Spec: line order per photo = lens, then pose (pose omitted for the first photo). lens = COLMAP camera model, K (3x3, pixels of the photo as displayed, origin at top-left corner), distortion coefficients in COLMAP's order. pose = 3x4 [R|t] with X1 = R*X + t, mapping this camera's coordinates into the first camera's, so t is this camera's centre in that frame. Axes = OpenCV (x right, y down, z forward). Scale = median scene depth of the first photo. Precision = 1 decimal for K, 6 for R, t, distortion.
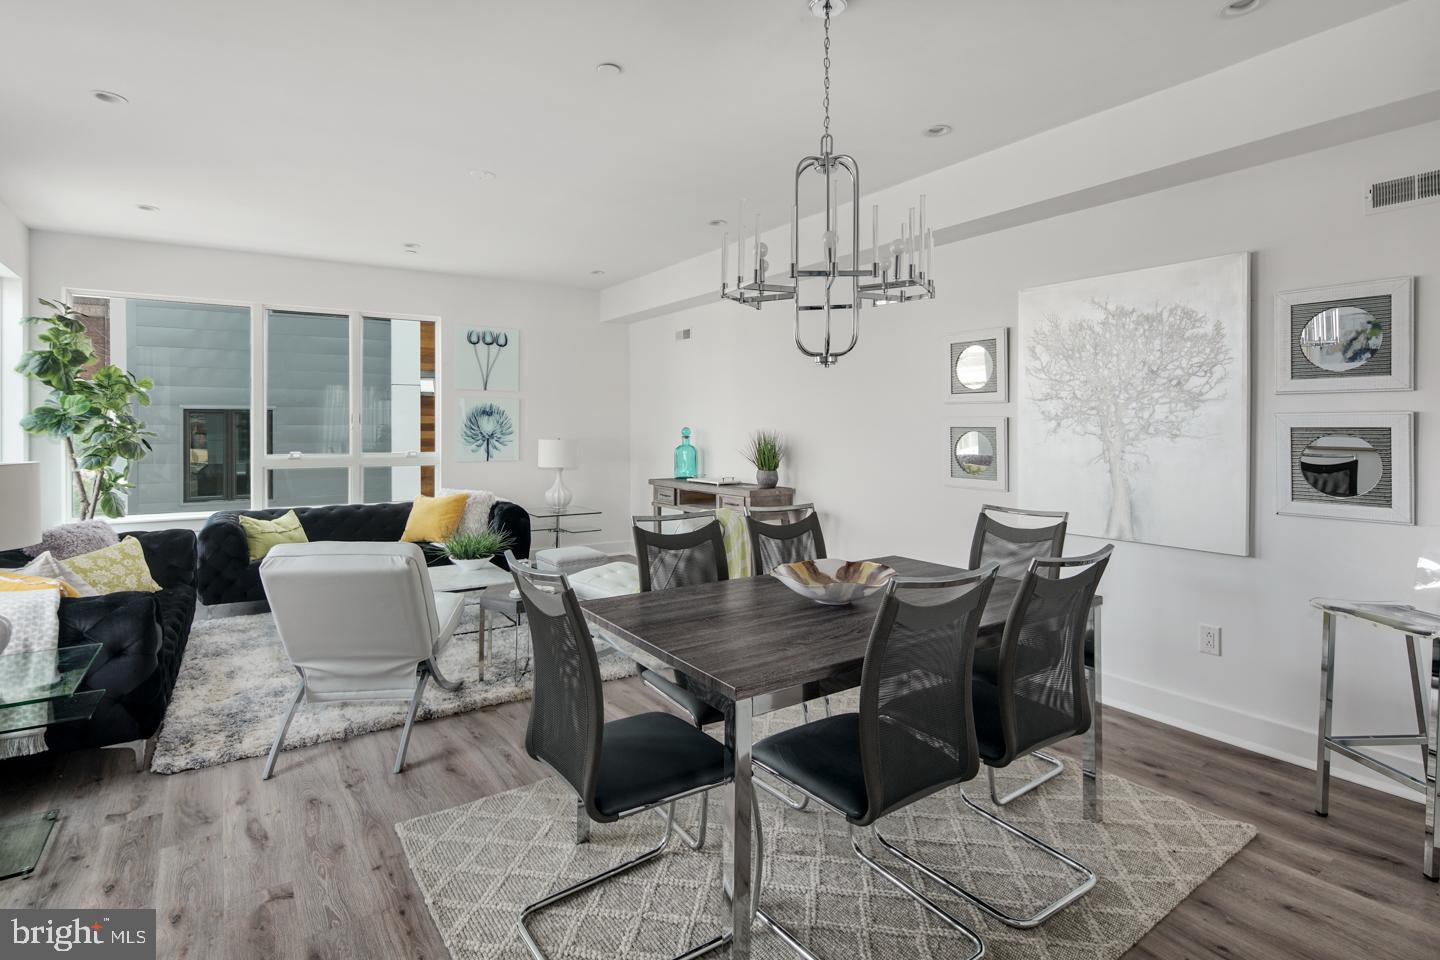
lens RADIAL K [[699.8, 0, 711.1], [0, 699.8, 429.4], [0, 0, 1]] dist [0.001018, 0.000047]
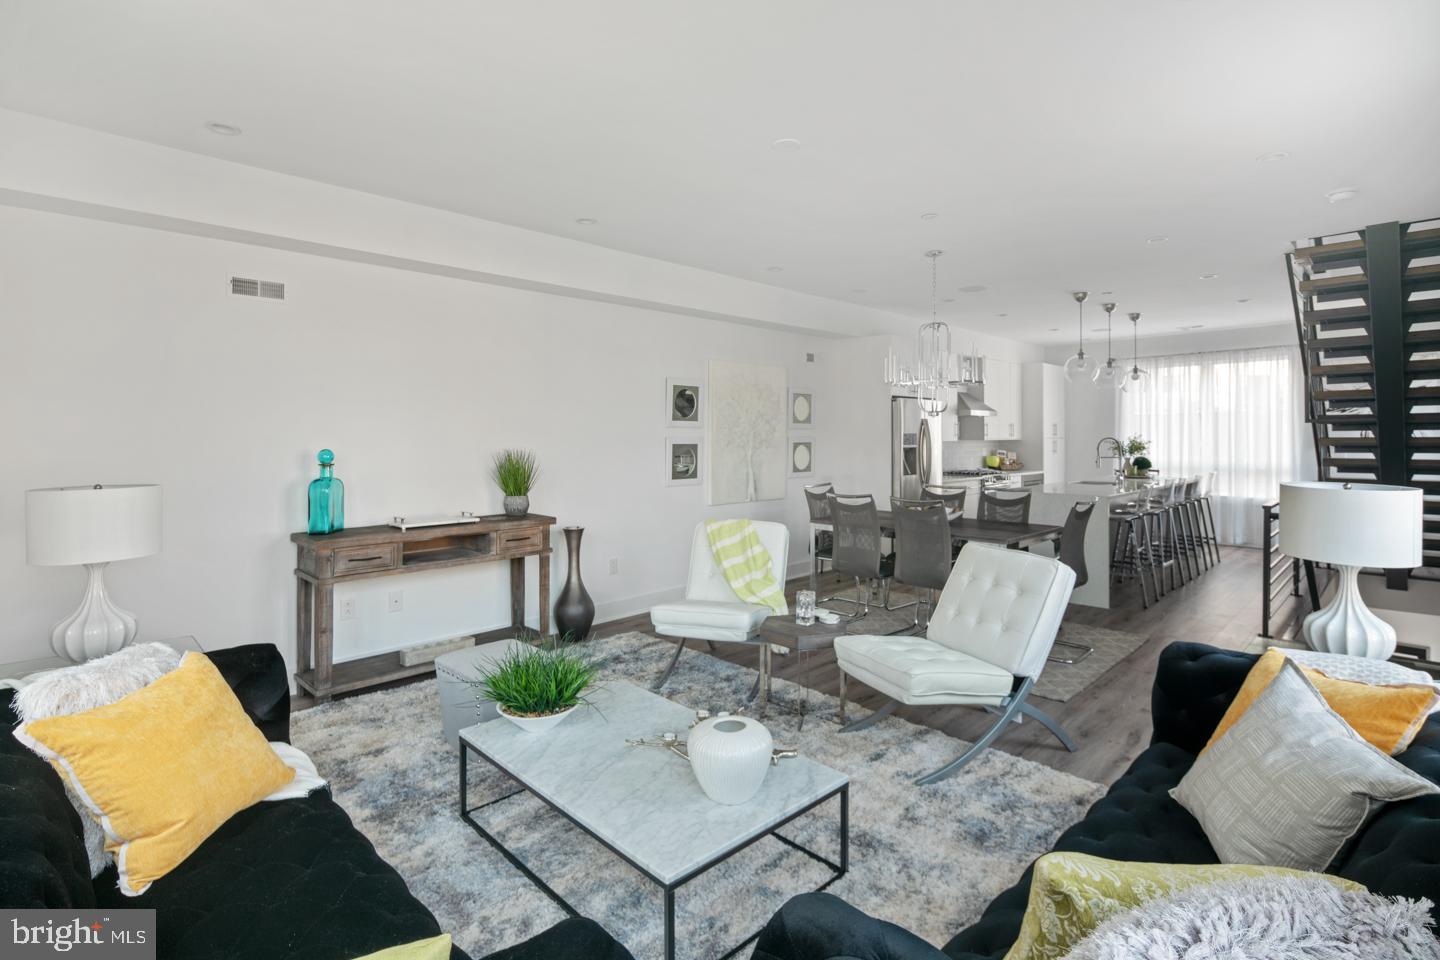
lens RADIAL K [[715.0, 0, 702.1], [0, 715.0, 432.4], [0, 0, 1]] dist [-0.000183, -0.000537]
pose [[-0.169372, 0.008045, 0.985519, -0.743757], [0.007588, 0.999948, -0.006859, -0.011162], [-0.985523, 0.006316, -0.169425, 0.811182]]
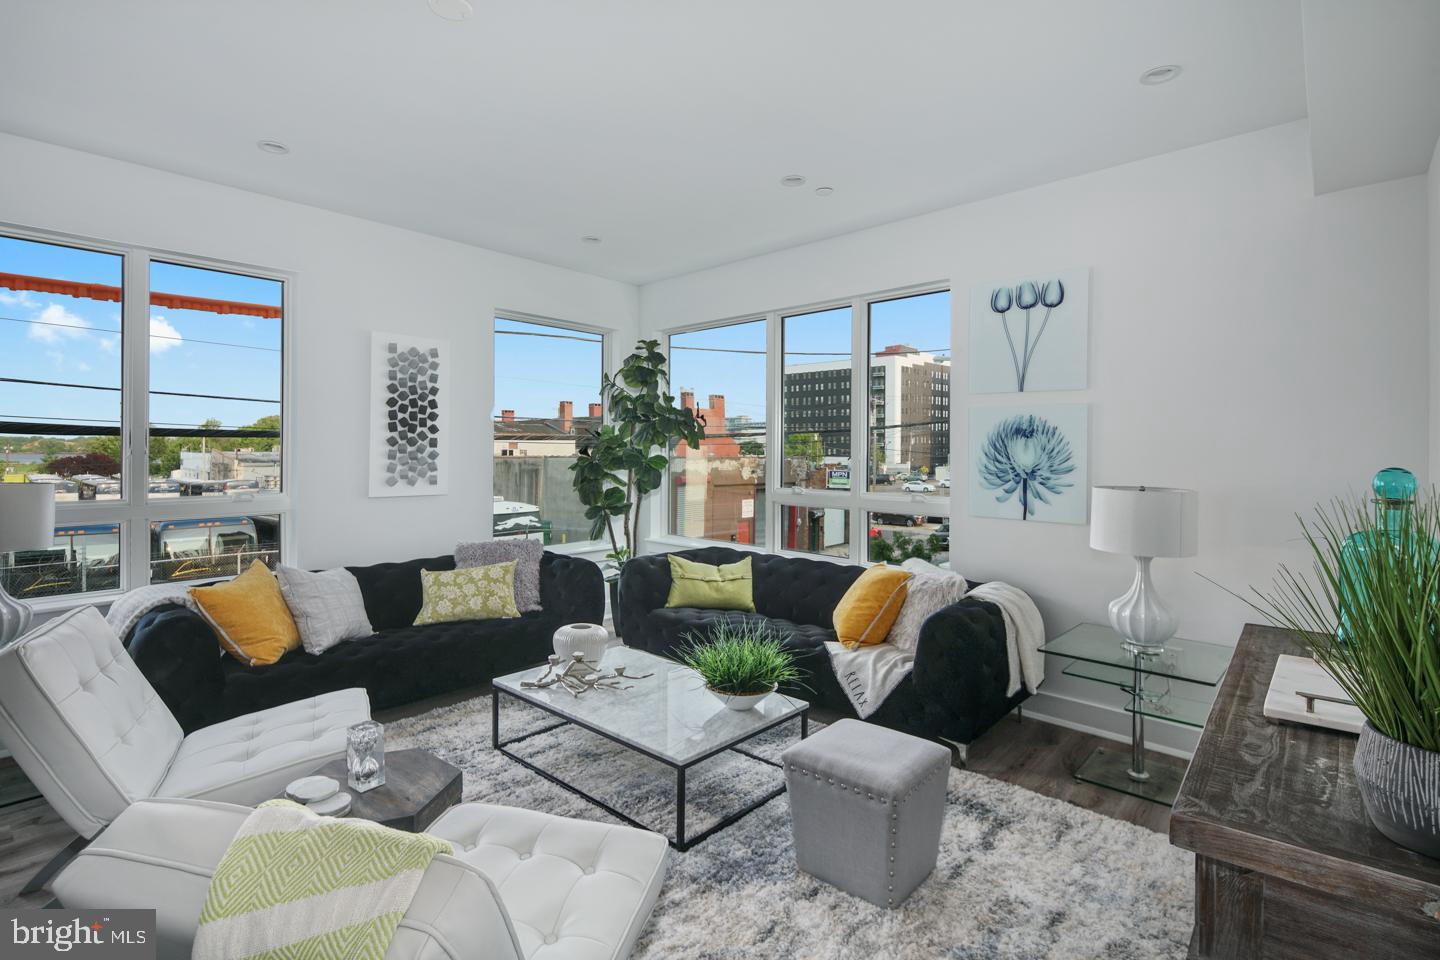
lens RADIAL K [[708.2, 0, 714.8], [0, 708.2, 450.0], [0, 0, 1]] dist [-0.000299, -0.000398]
pose [[0.230677, -0.000193, -0.973030, 0.185386], [-0.012272, 0.999920, -0.003108, -0.005426], [0.972953, 0.012658, 0.230656, 0.708728]]
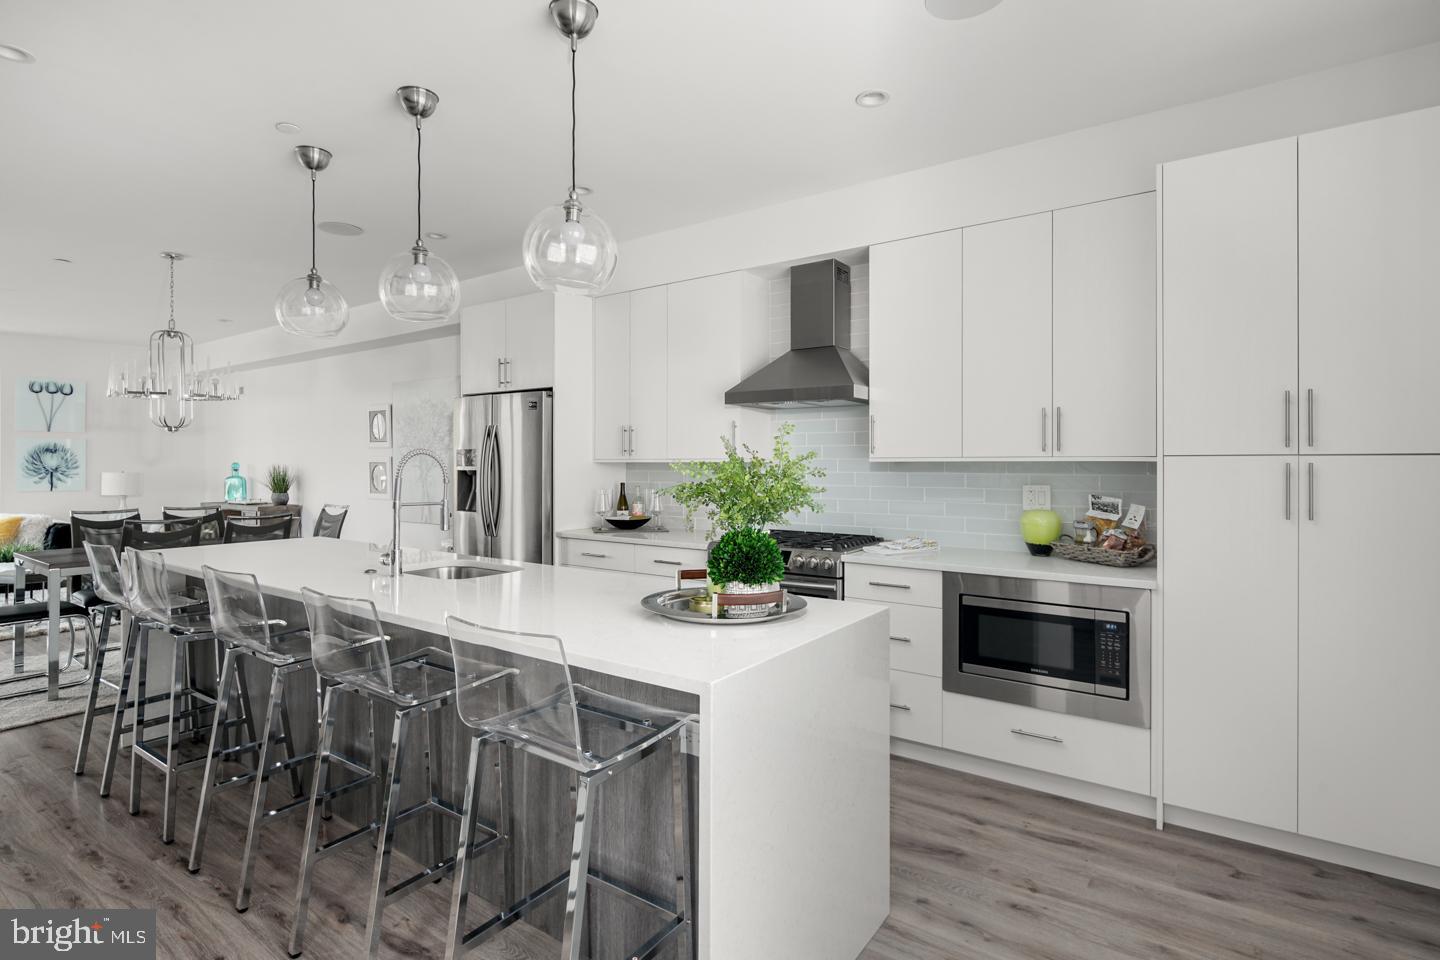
lens RADIAL K [[712.9, 0, 701.9], [0, 712.9, 462.8], [0, 0, 1]] dist [0.000211, -0.000557]
pose [[0.943461, -0.000620, 0.331484, 0.360387], [0.001411, 0.999997, -0.002145, 0.001700], [-0.331482, 0.002492, 0.943458, -0.570027]]
